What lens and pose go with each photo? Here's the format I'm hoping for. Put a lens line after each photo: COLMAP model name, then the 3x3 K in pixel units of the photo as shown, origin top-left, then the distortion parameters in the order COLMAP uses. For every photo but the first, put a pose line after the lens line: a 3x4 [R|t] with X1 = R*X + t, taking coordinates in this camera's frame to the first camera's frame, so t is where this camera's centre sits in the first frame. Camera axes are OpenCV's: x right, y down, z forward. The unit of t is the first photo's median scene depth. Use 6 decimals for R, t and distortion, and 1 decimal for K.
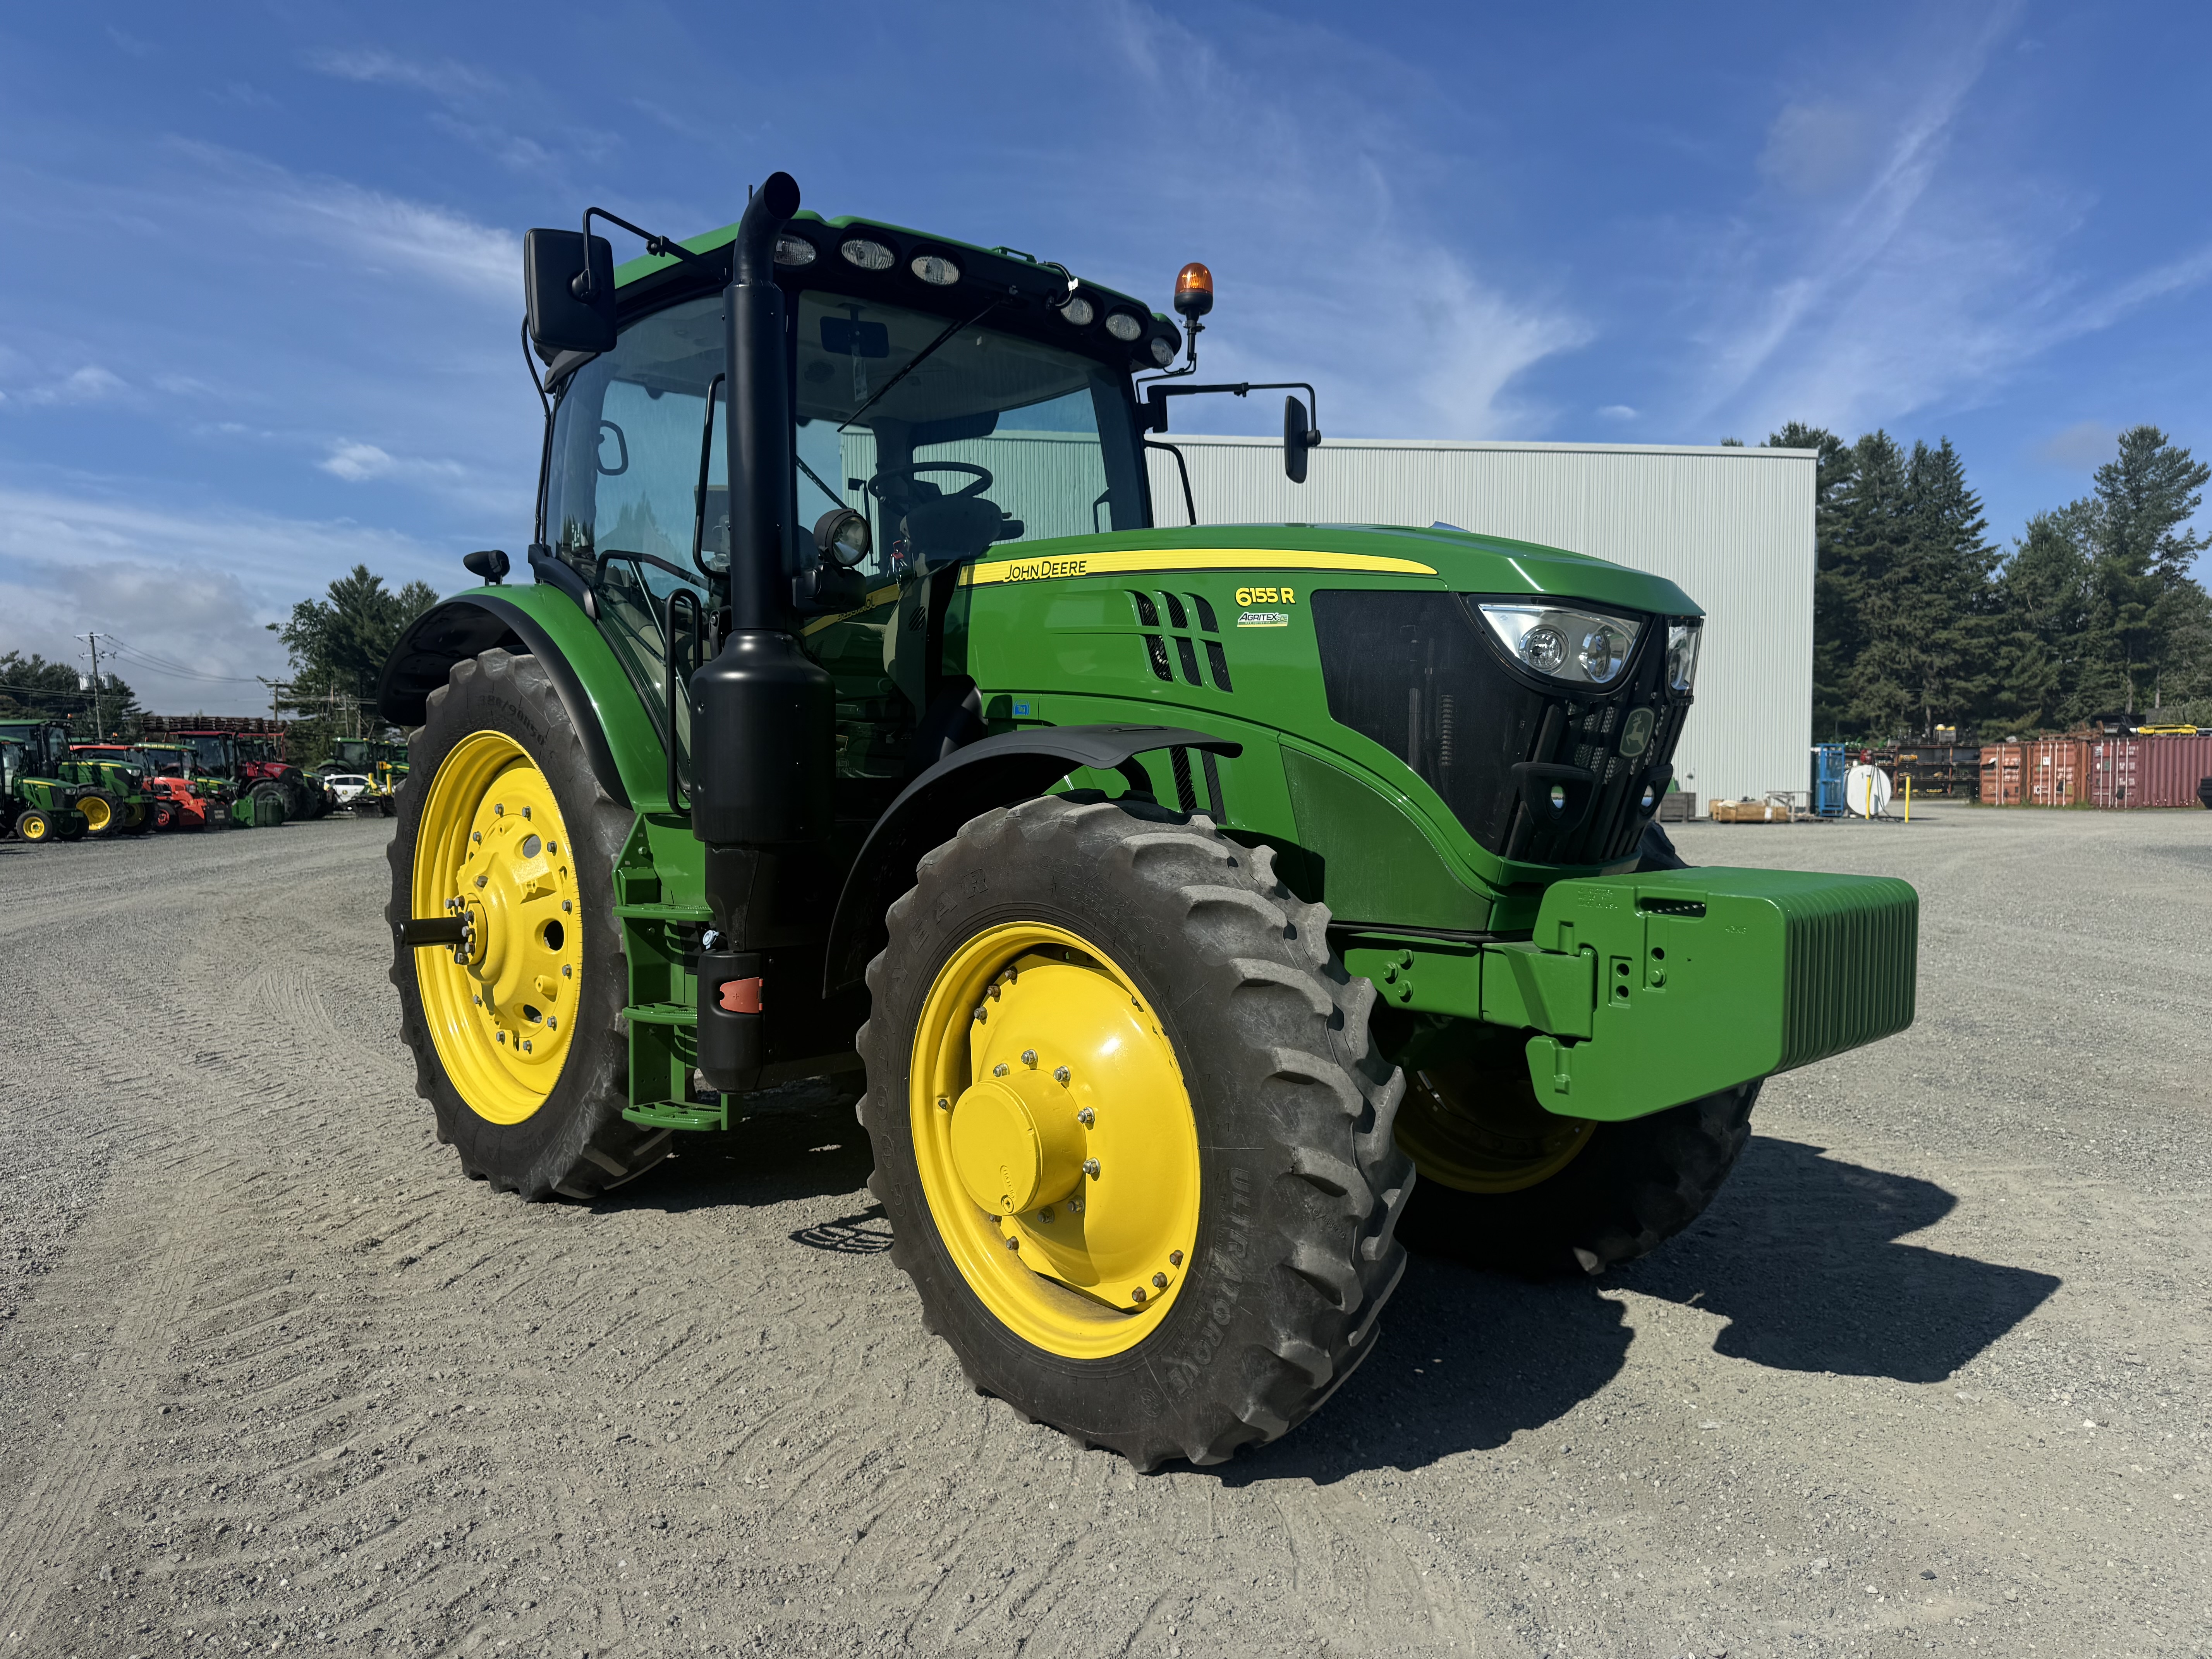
lens RADIAL K [[1562.4, 0, 1106.0], [0, 1562.4, 829.5], [0, 0, 1]] dist [0.020654, 0.000857]
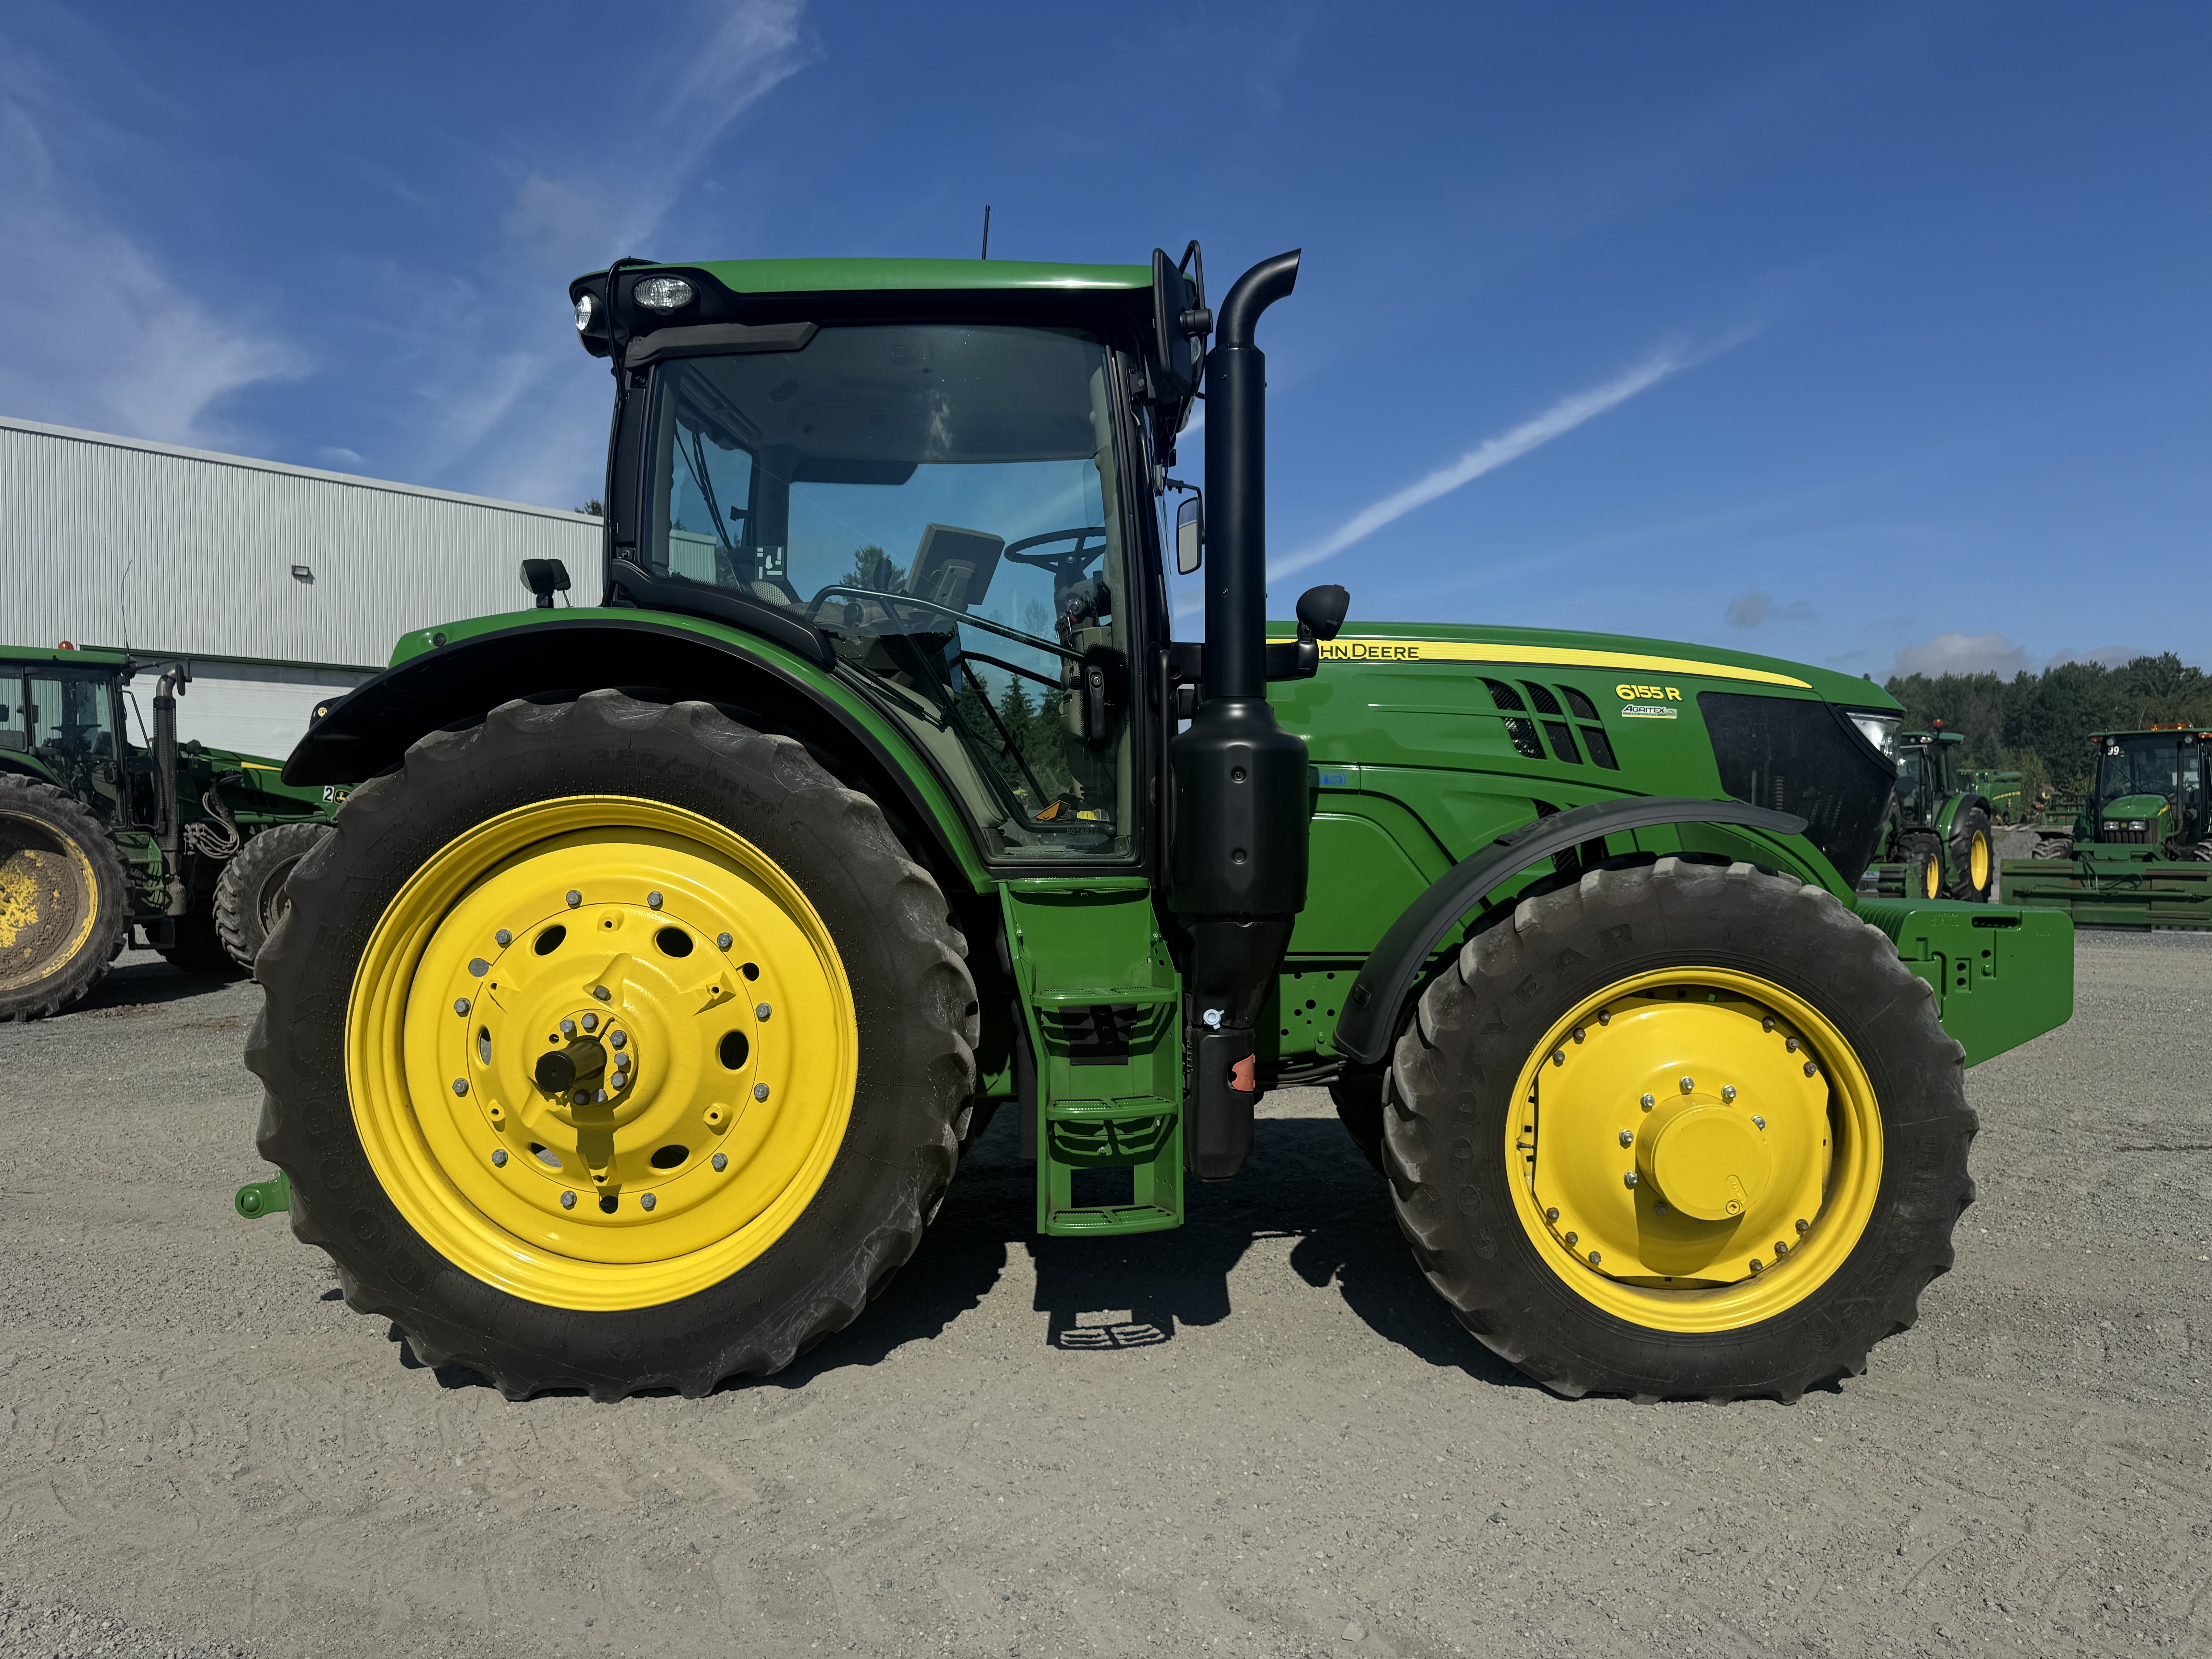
lens RADIAL K [[1581.5, 0, 1106.0], [0, 1581.5, 829.5], [0, 0, 1]] dist [0.032618, 0.000211]
pose [[0.730825, -0.011966, 0.682459, -0.982333], [0.037326, 0.999051, -0.022454, -0.026796], [-0.681543, 0.041883, 0.730578, 0.348337]]
